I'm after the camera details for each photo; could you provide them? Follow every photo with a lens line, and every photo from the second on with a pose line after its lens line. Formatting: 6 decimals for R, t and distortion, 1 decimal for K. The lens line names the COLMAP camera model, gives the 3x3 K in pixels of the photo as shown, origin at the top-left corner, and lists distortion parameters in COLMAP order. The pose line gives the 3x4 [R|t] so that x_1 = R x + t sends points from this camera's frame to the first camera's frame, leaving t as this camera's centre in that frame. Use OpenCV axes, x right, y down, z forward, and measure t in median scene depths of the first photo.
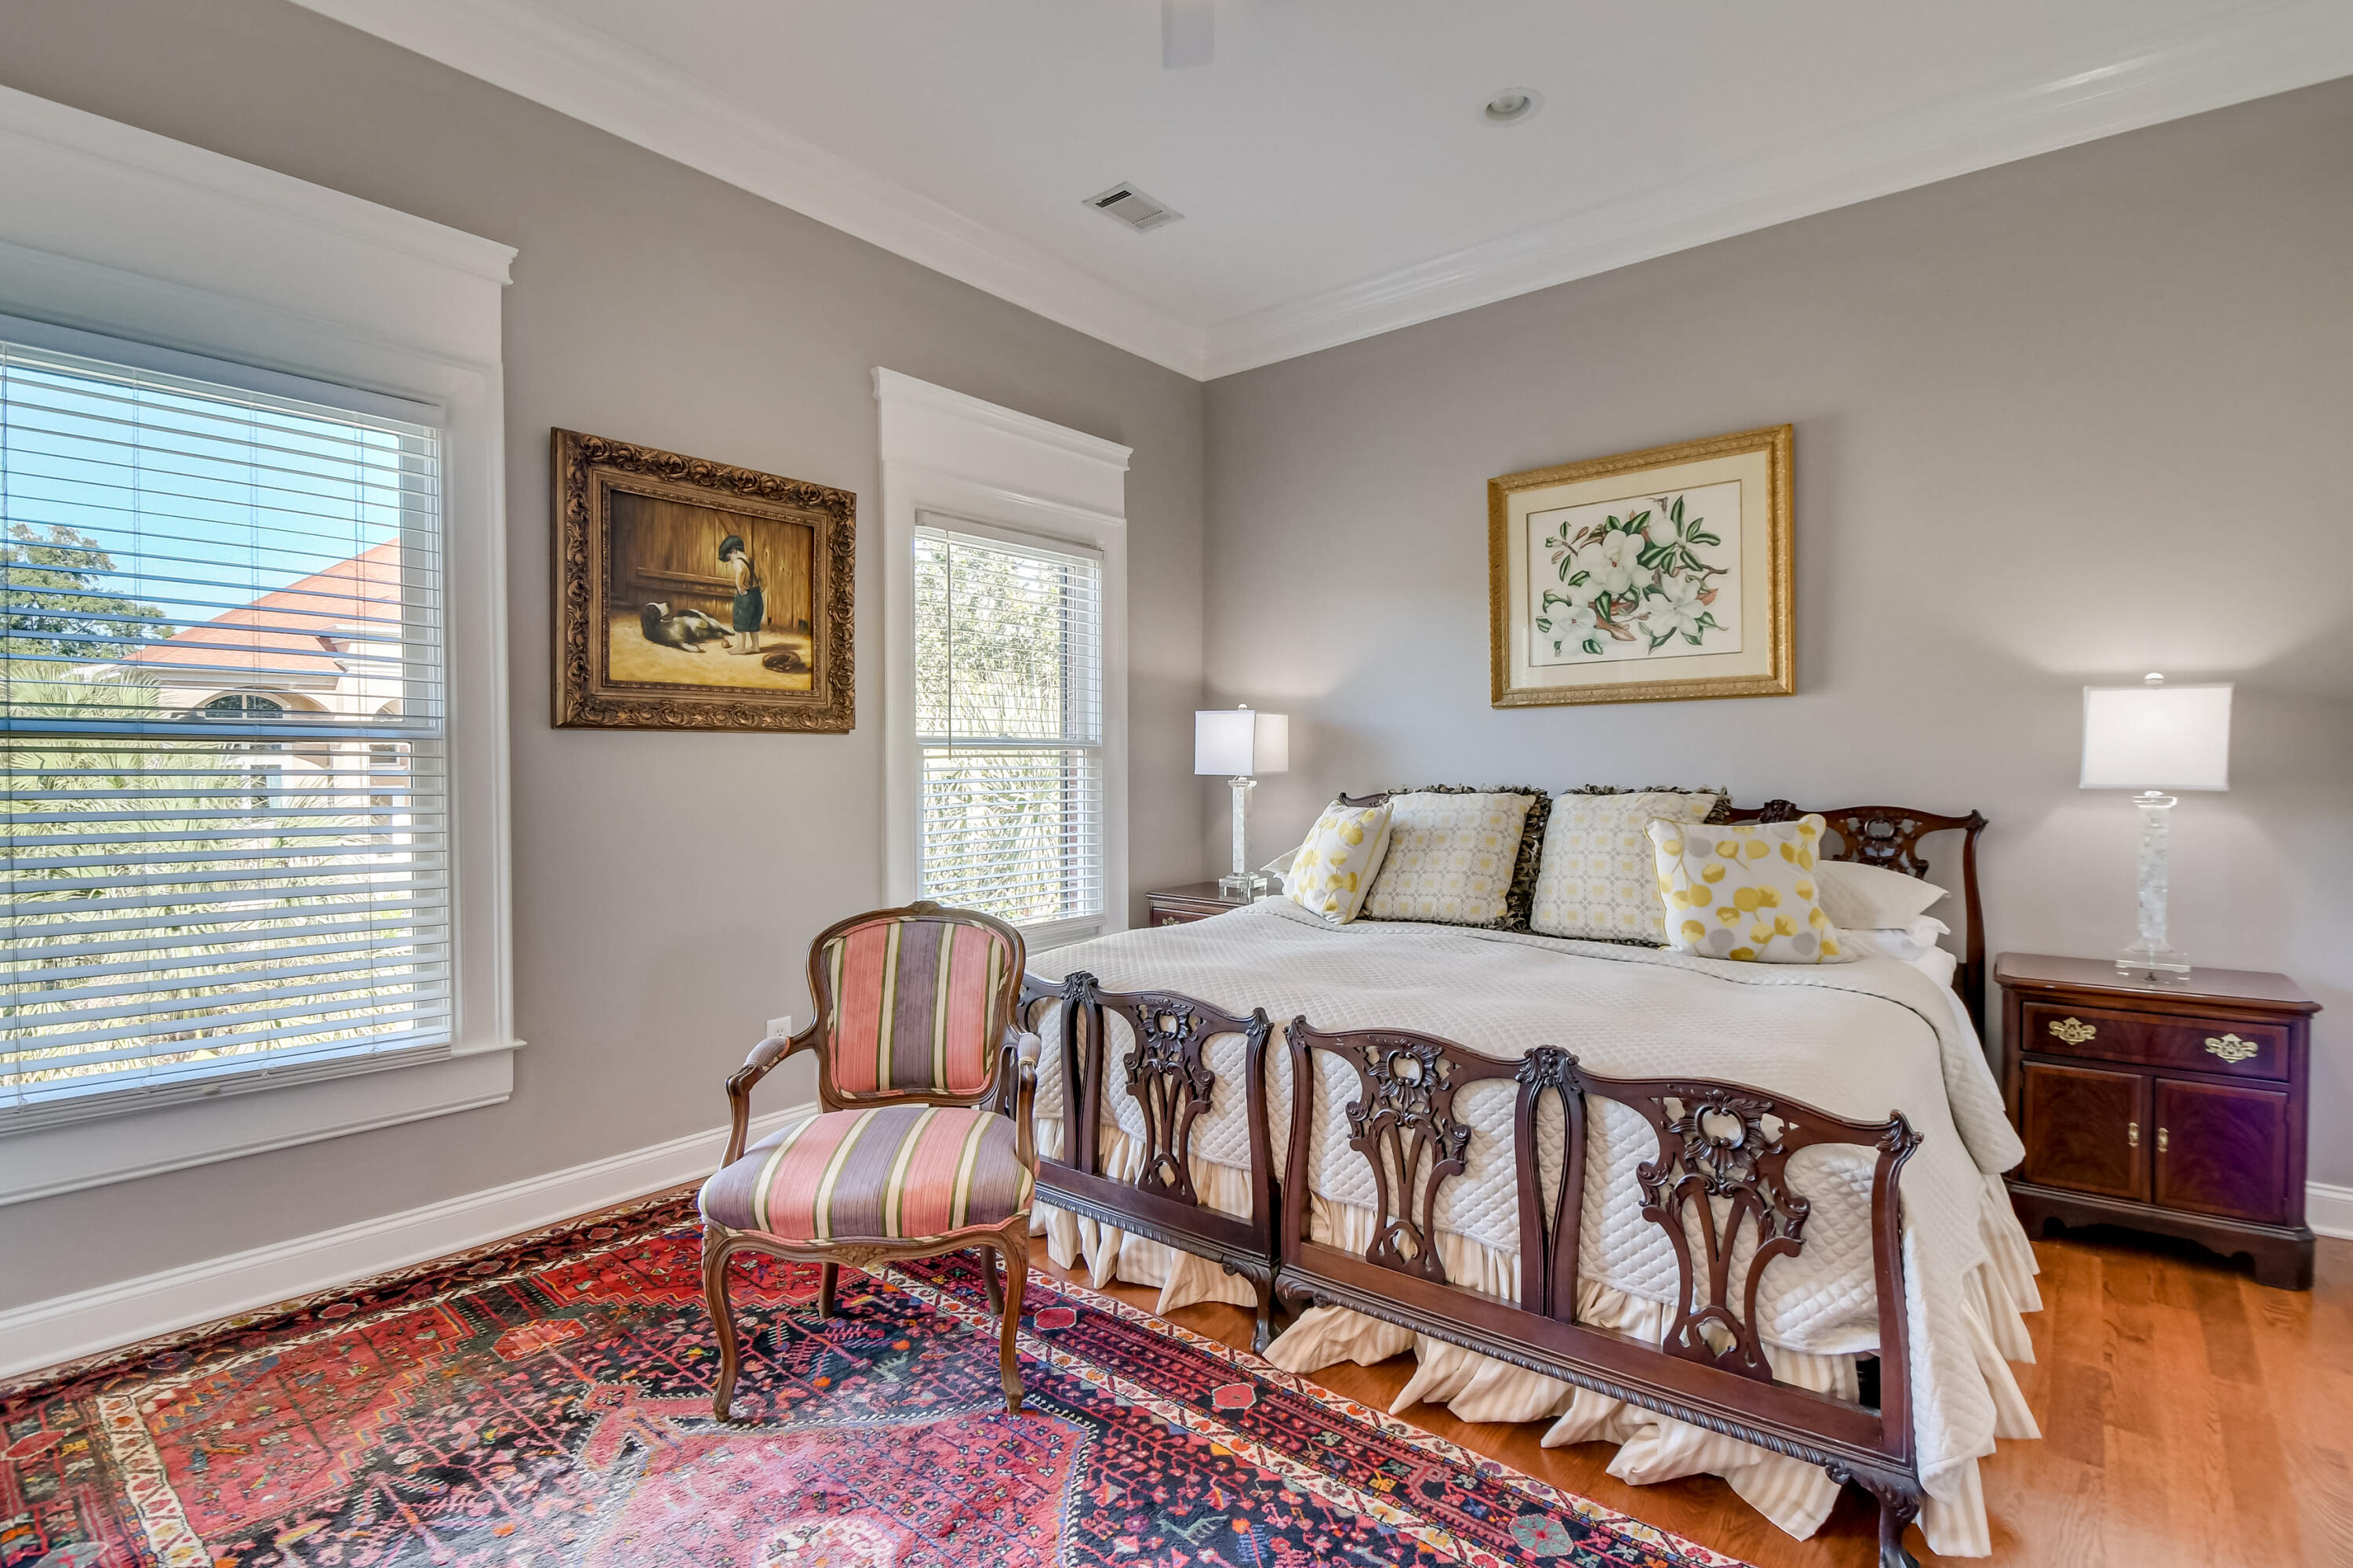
lens RADIAL K [[1099.1, 0, 1291.7], [0, 1099.1, 783.6], [0, 0, 1]] dist [-0.002086, -0.000680]
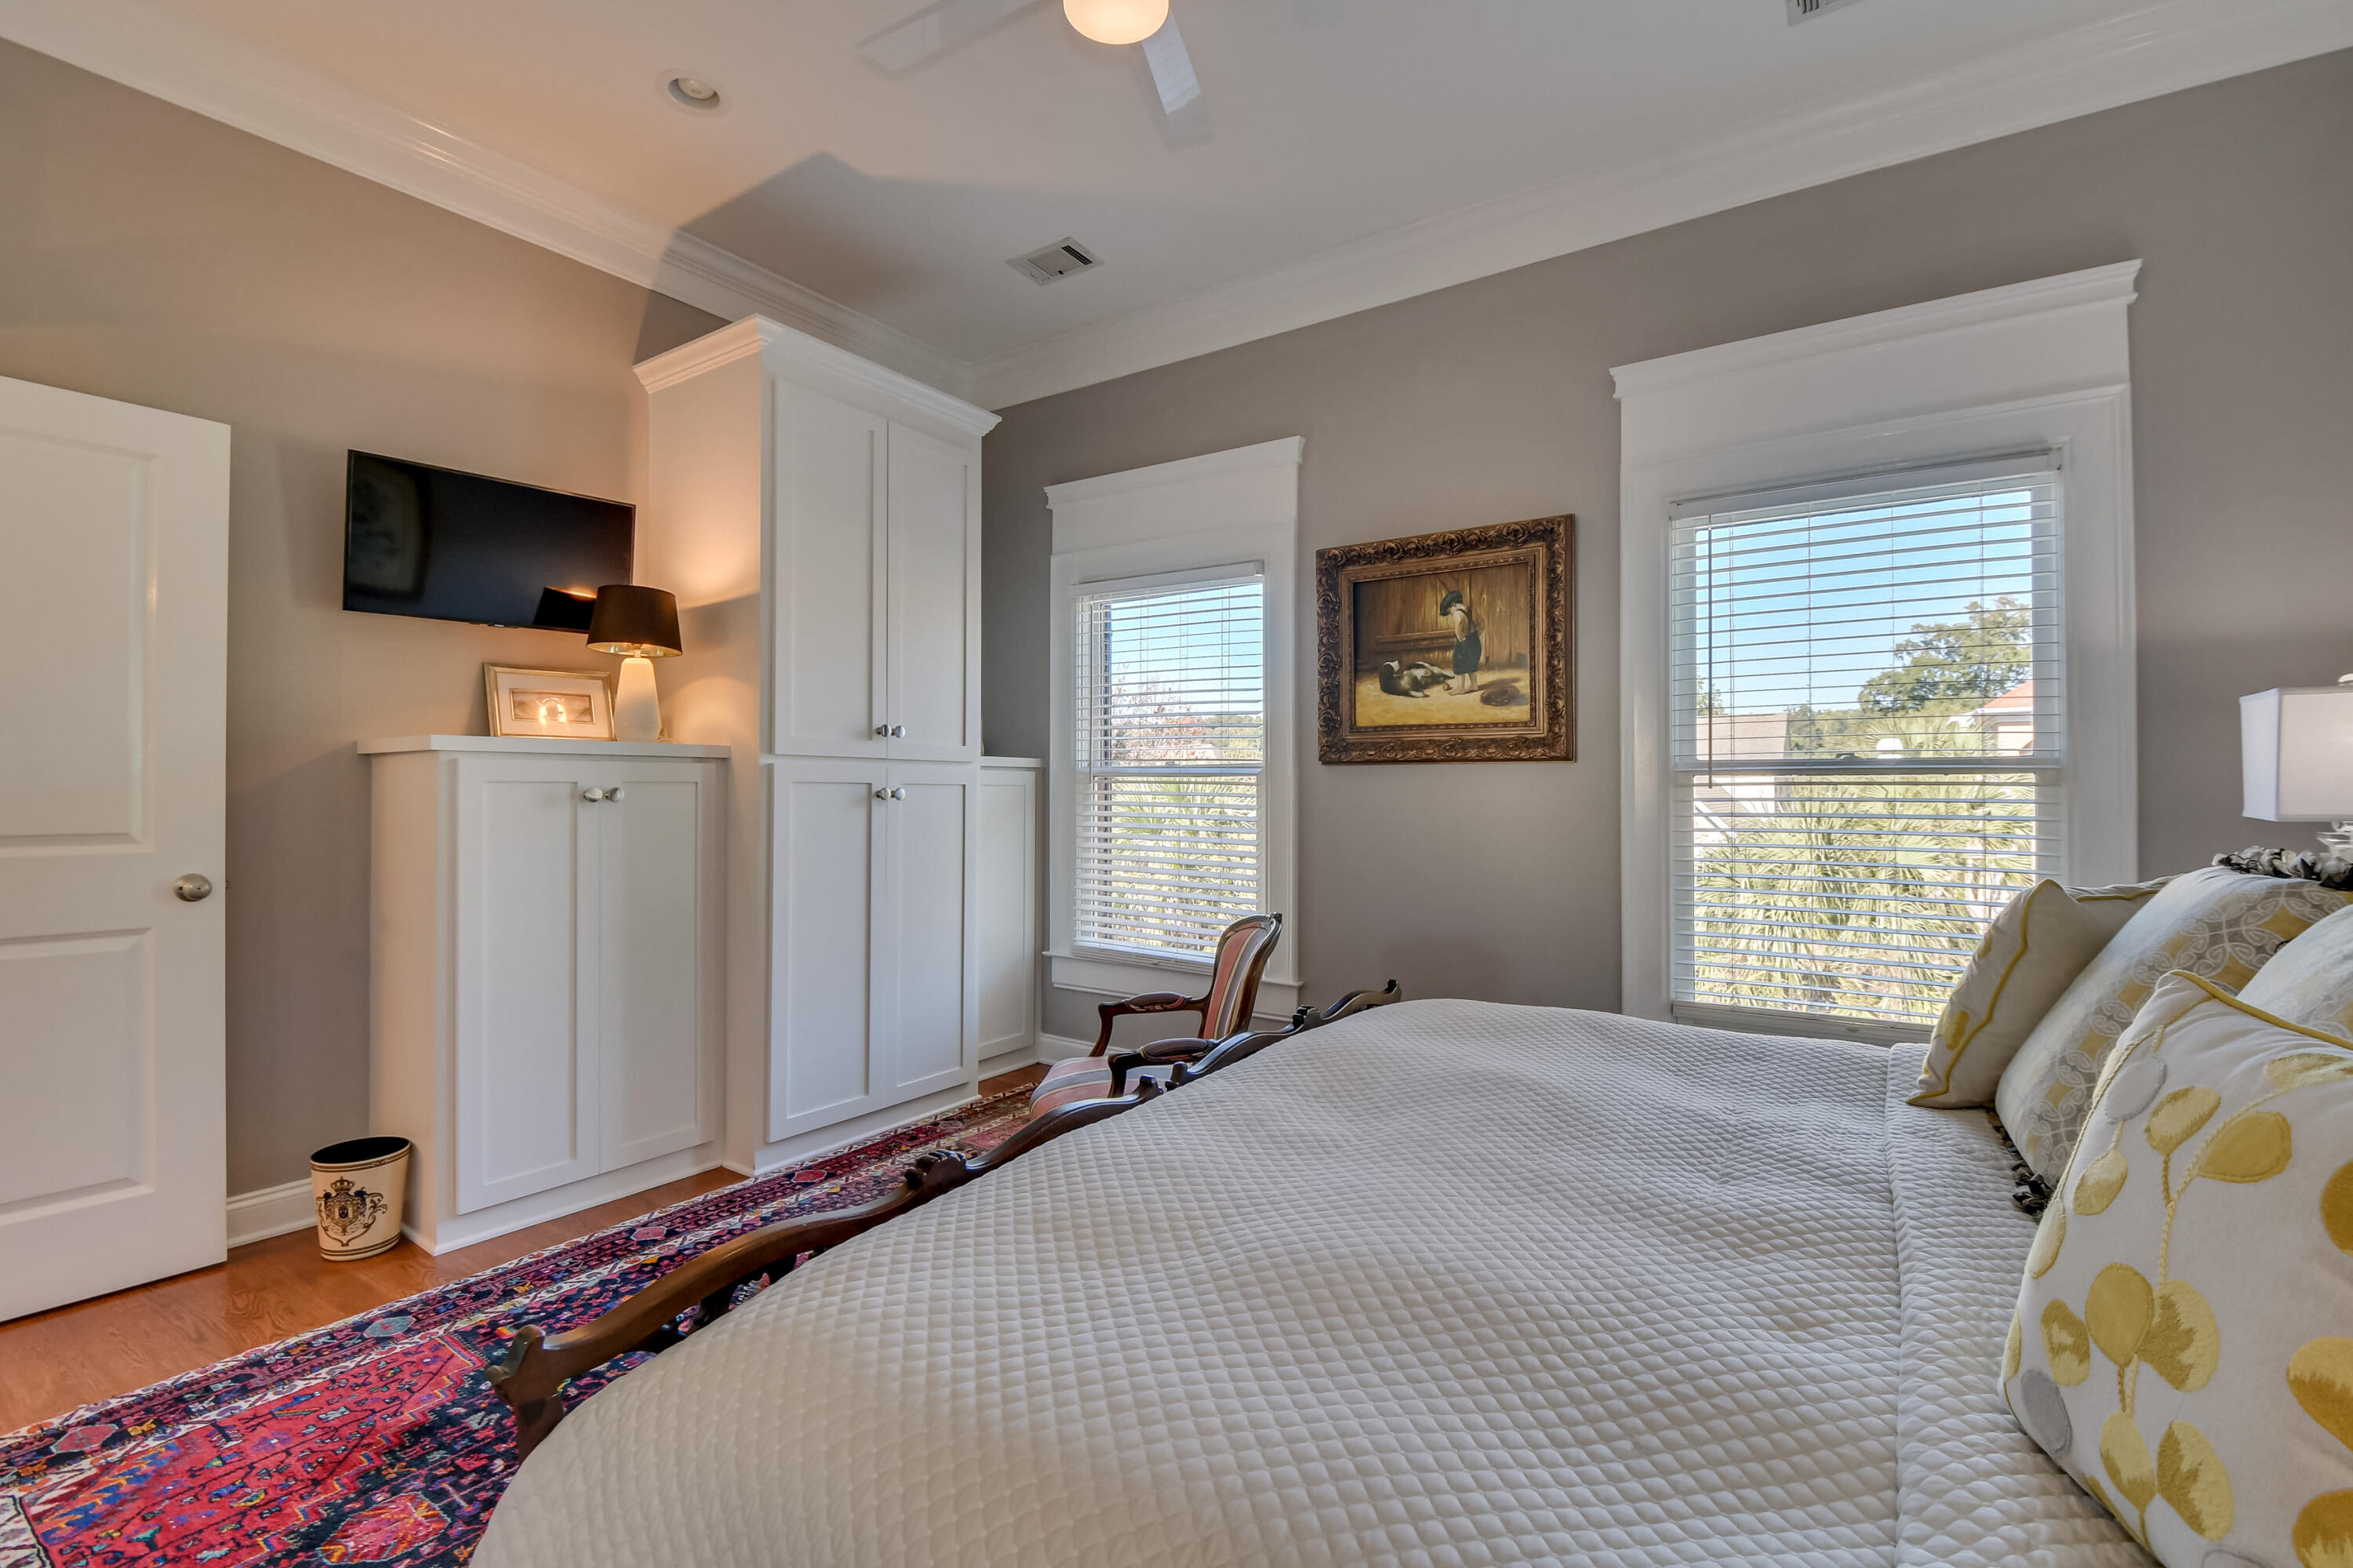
lens RADIAL K [[1021.5, 0, 1176.5], [0, 1021.5, 784.0], [0, 0, 1]] dist [-0.000358, -0.000111]
pose [[0.031194, -0.003751, -0.999506, 0.549856], [-0.025592, 0.999662, -0.004550, -0.013615], [0.999186, 0.025721, 0.031088, 0.693635]]
